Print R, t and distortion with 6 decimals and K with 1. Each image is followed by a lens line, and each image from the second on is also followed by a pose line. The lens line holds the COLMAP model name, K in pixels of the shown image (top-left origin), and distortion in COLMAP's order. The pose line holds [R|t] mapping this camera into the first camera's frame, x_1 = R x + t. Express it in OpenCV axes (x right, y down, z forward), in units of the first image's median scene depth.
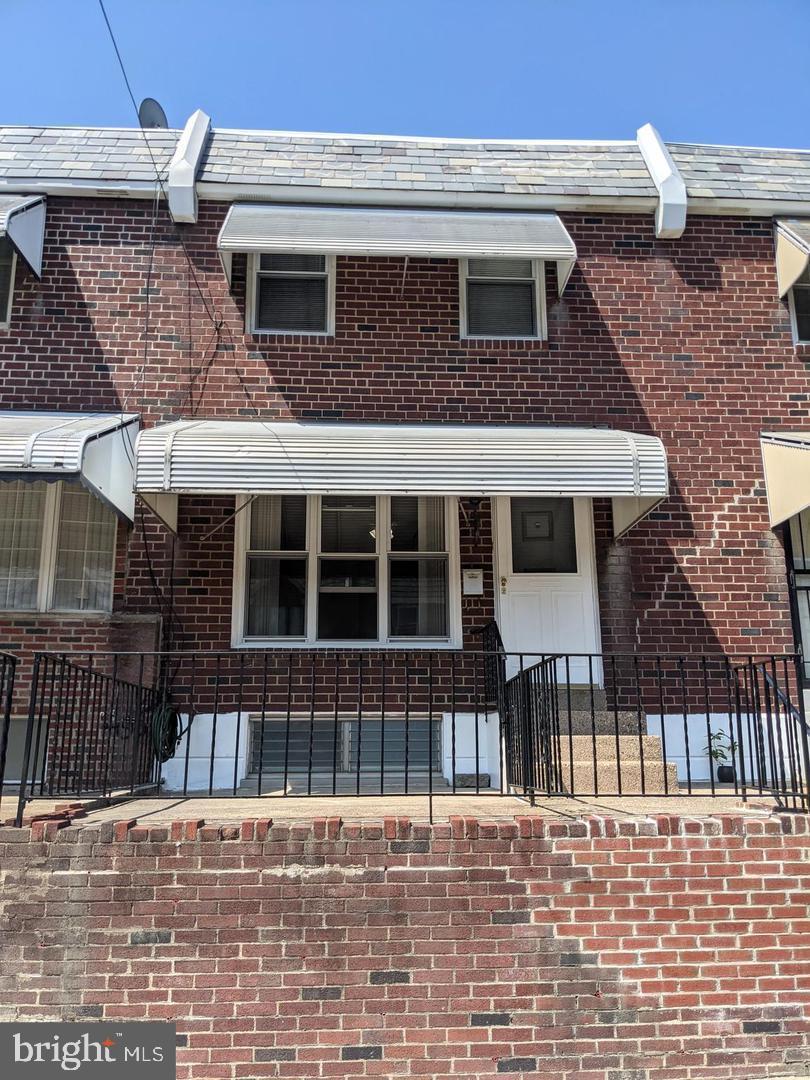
lens RADIAL K [[851.9, 0, 415.4], [0, 851.9, 572.2], [0, 0, 1]] dist [0.045738, -0.075837]
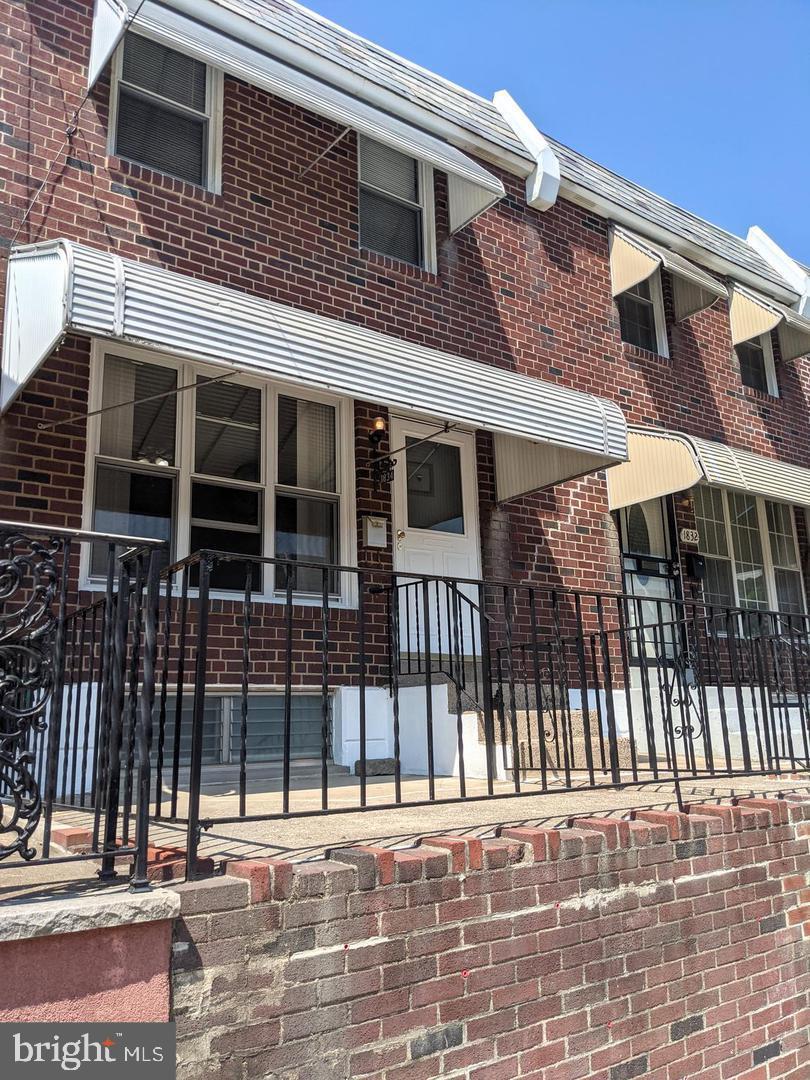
lens RADIAL K [[851.9, 0, 405.7], [0, 851.9, 544.5], [0, 0, 1]] dist [0.045738, -0.075837]
pose [[0.840044, 0.095612, 0.534027, -0.359560], [-0.085497, 0.995379, -0.043723, 0.058334], [-0.535740, -0.008928, 0.844336, 0.270979]]
